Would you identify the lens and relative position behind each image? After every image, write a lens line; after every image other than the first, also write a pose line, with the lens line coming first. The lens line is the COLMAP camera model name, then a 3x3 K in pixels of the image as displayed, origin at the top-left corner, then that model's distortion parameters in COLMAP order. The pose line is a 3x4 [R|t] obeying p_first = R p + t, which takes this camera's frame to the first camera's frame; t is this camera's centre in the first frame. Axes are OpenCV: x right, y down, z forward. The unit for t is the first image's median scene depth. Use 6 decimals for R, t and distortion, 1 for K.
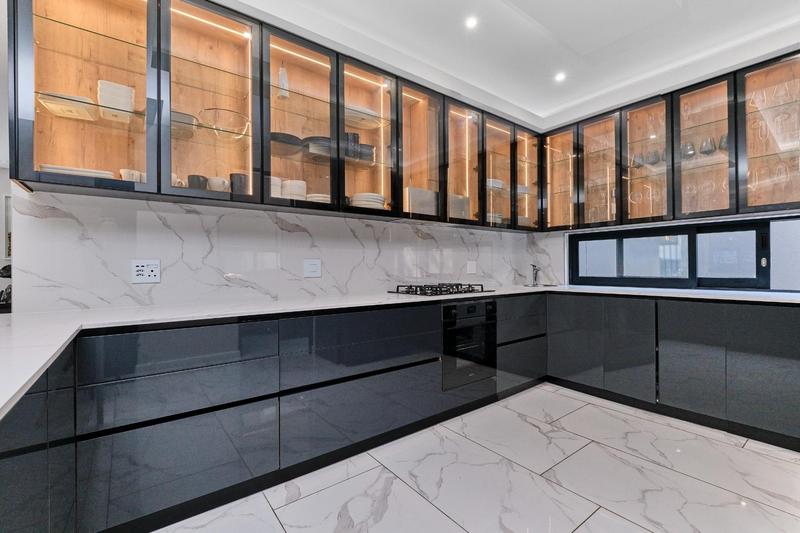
lens RADIAL K [[351.8, 0, 400.0], [0, 351.8, 266.5], [0, 0, 1]] dist [0.001323, 0.000181]
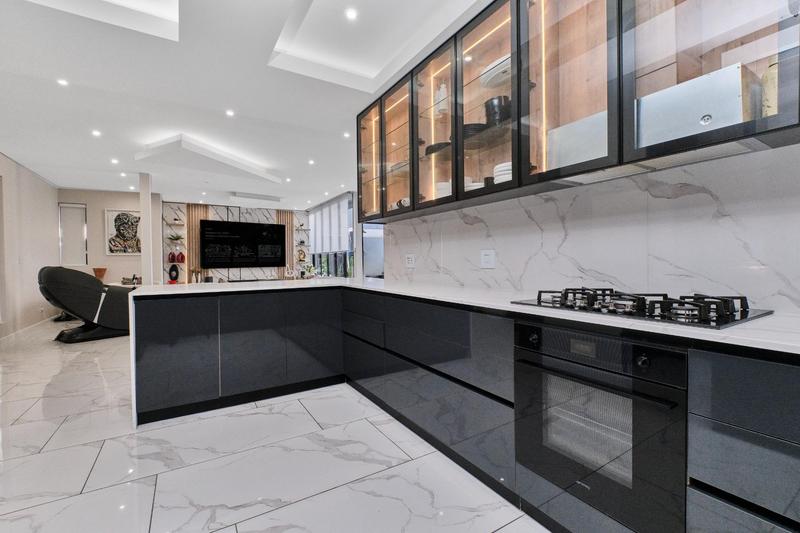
lens RADIAL K [[351.8, 0, 400.0], [0, 351.8, 266.5], [0, 0, 1]] dist [0.001323, 0.000181]
pose [[-0.100028, 0.024126, -0.994692, 0.796590], [0.011485, 0.999667, 0.023092, 0.000506], [0.994918, -0.009114, -0.100271, 0.924418]]
